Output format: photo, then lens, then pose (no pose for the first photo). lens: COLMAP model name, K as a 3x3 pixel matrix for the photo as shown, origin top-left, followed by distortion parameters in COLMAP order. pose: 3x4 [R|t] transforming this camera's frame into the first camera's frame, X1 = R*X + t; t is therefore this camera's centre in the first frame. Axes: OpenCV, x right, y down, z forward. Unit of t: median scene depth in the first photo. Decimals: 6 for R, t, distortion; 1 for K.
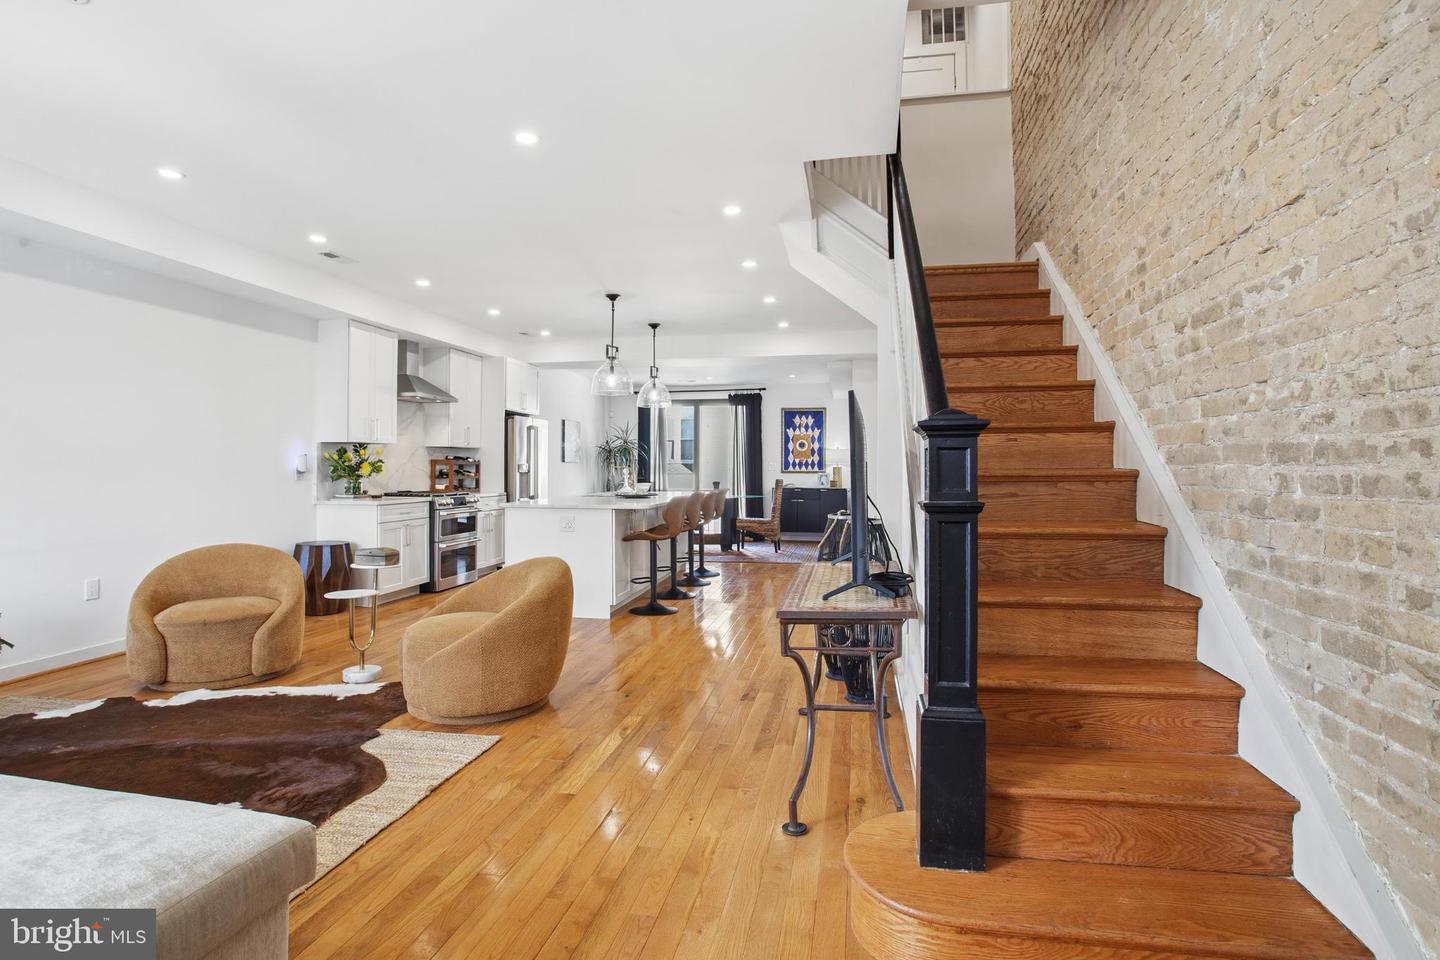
lens RADIAL K [[728.9, 0, 721.3], [0, 728.9, 458.4], [0, 0, 1]] dist [-0.078839, 0.034024]
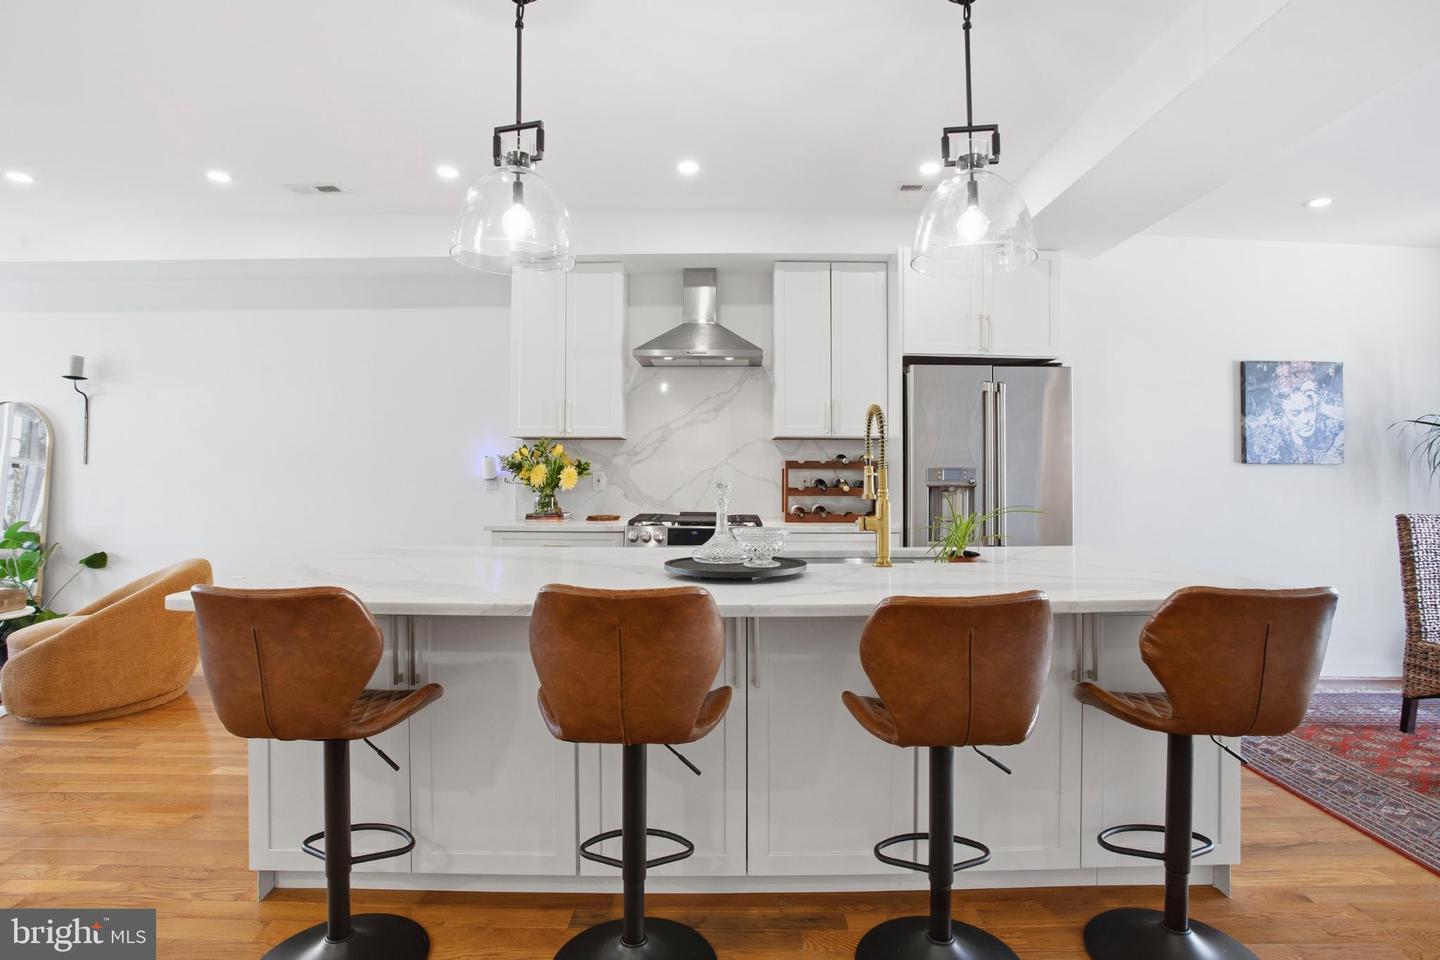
lens RADIAL K [[722.1, 0, 721.4], [0, 722.1, 459.6], [0, 0, 1]] dist [-0.073887, 0.027202]
pose [[0.176768, -0.016266, -0.984118, 0.196568], [0.009033, 0.999848, -0.014903, 0.010344], [0.984211, -0.006255, 0.176889, 1.036514]]
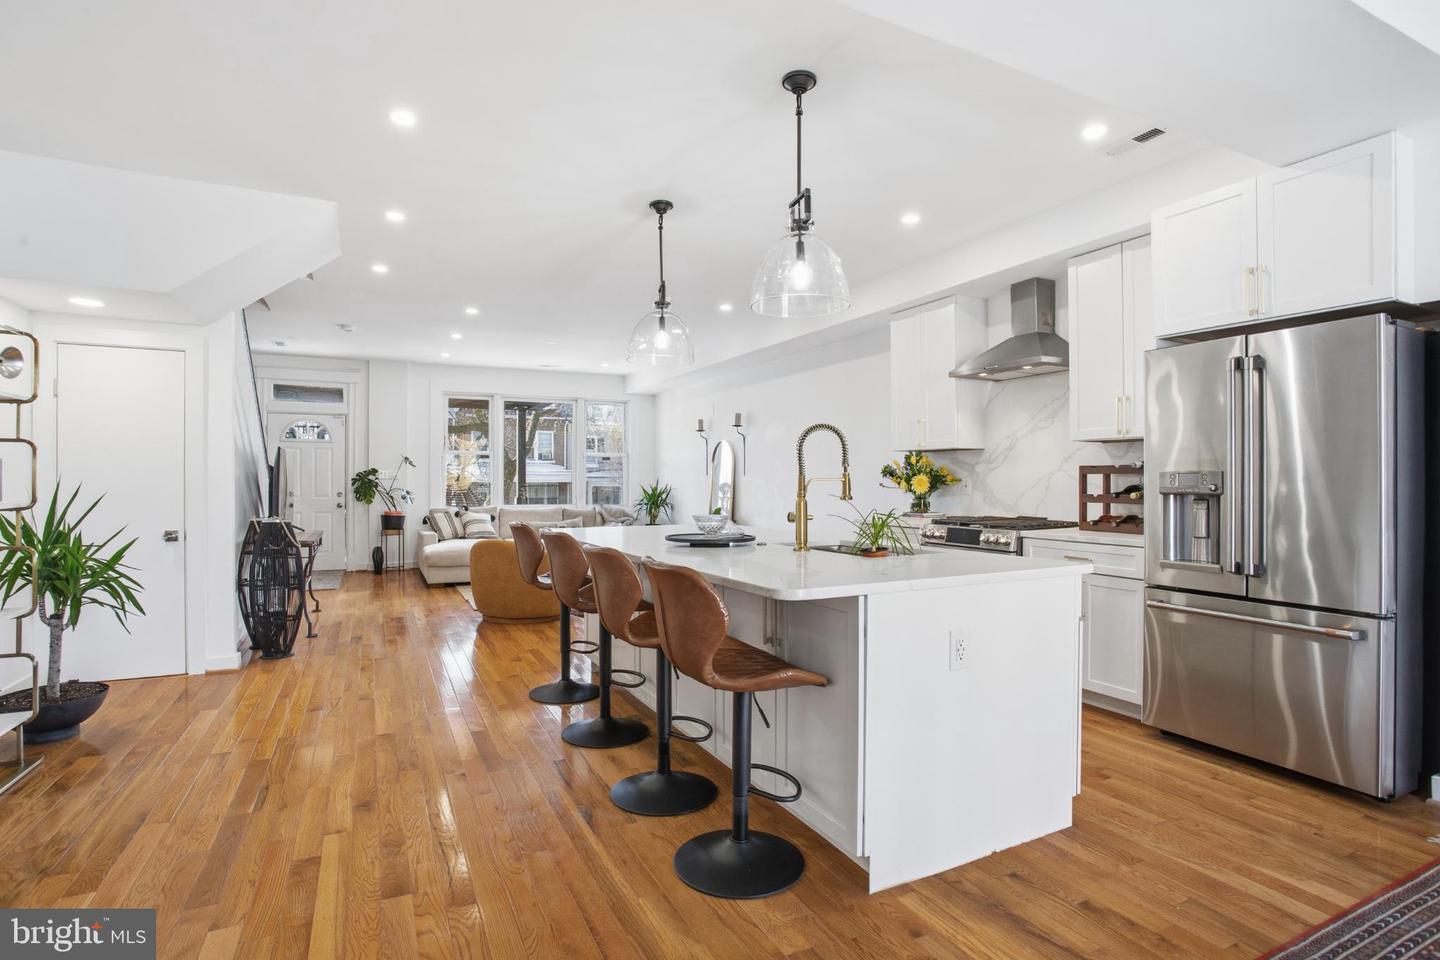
lens RADIAL K [[714.8, 0, 724.6], [0, 714.8, 485.0], [0, 0, 1]] dist [-0.077887, 0.029877]
pose [[-0.797278, 0.005871, -0.603583, 0.173929], [0.008135, 0.999966, -0.001018, 0.017012], [0.603557, -0.005722, -0.797299, 1.518072]]
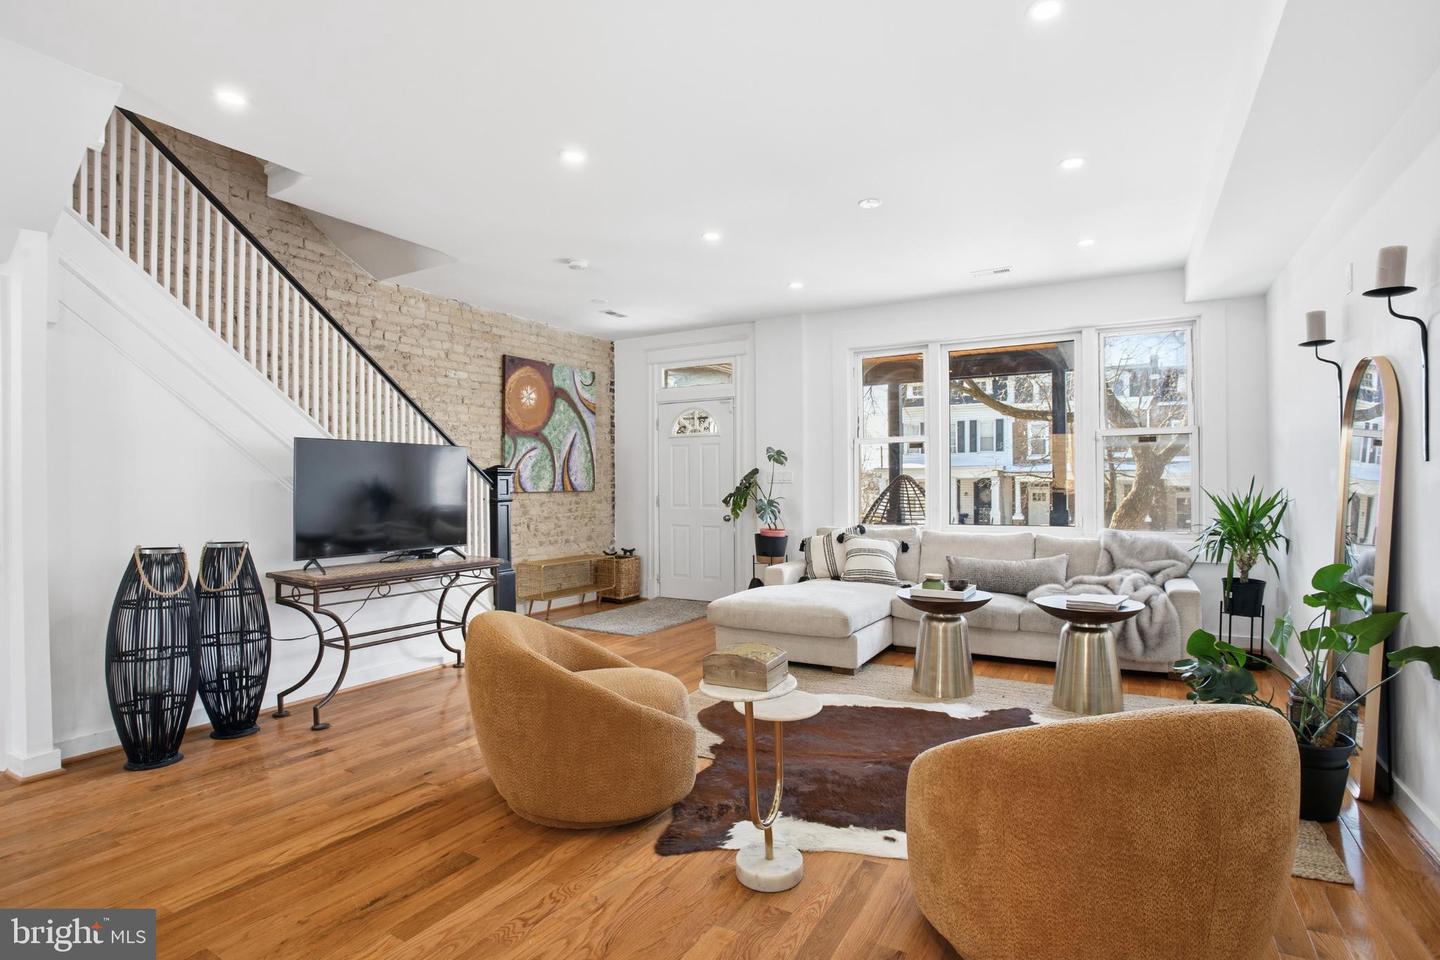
lens RADIAL K [[714.8, 0, 724.6], [0, 714.8, 485.0], [0, 0, 1]] dist [-0.077887, 0.029877]
pose [[-0.943319, 0.008090, 0.331788, -0.411379], [0.003746, 0.999899, -0.013731, 0.014699], [-0.331865, -0.011710, -0.943254, 0.958108]]
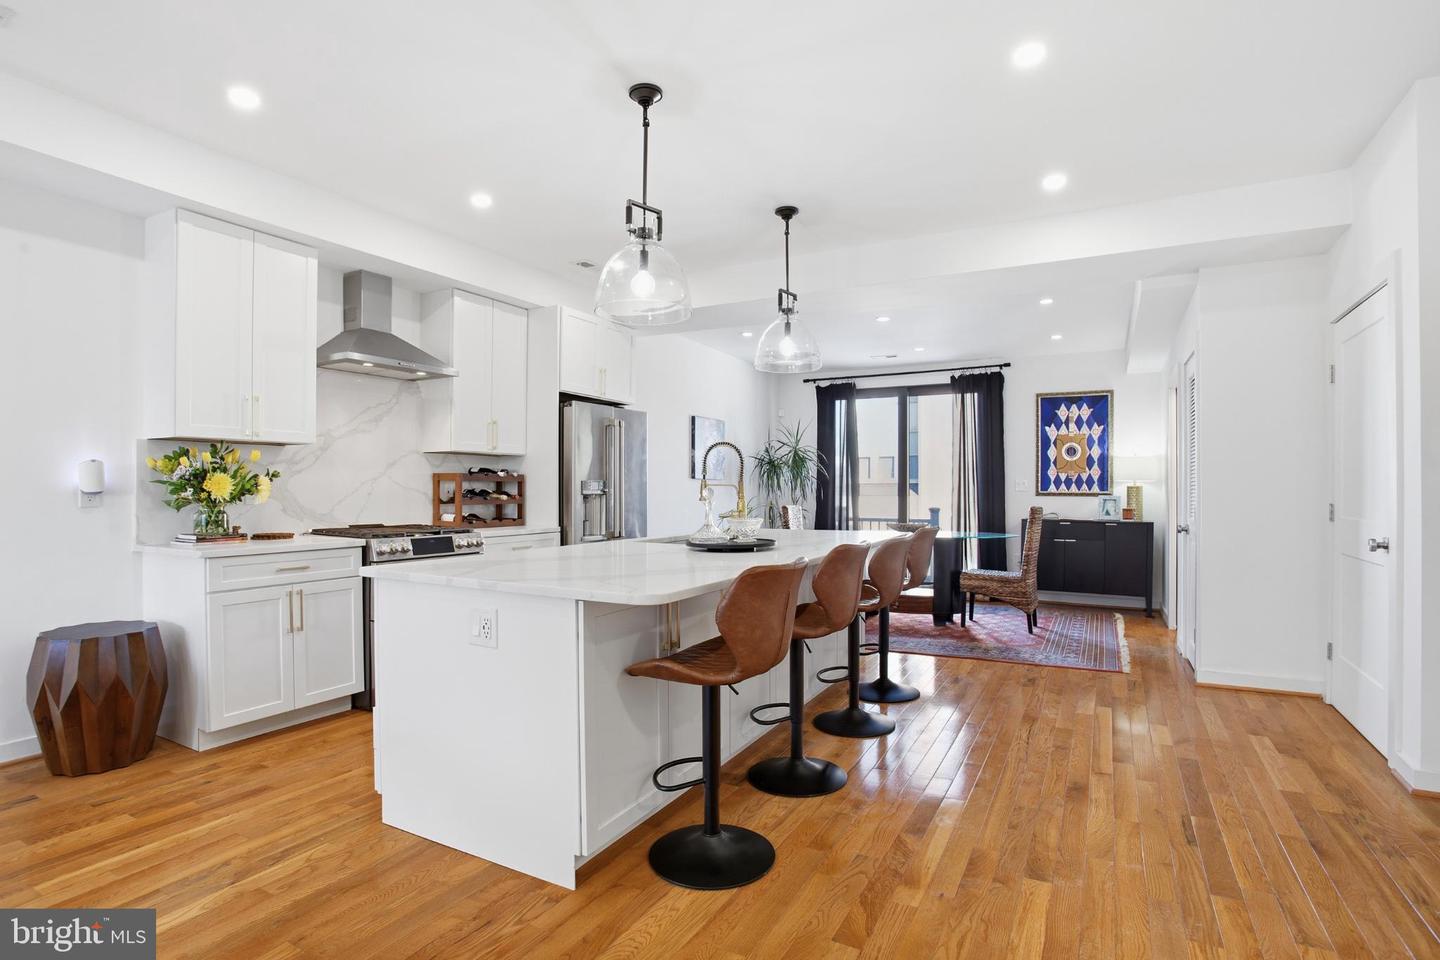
lens RADIAL K [[714.8, 0, 724.6], [0, 714.8, 485.0], [0, 0, 1]] dist [-0.077887, 0.029877]
pose [[0.950715, -0.000077, -0.310066, 0.026887], [0.002684, 0.999965, 0.007981, 0.009299], [0.310054, -0.008420, 0.950682, 0.613635]]
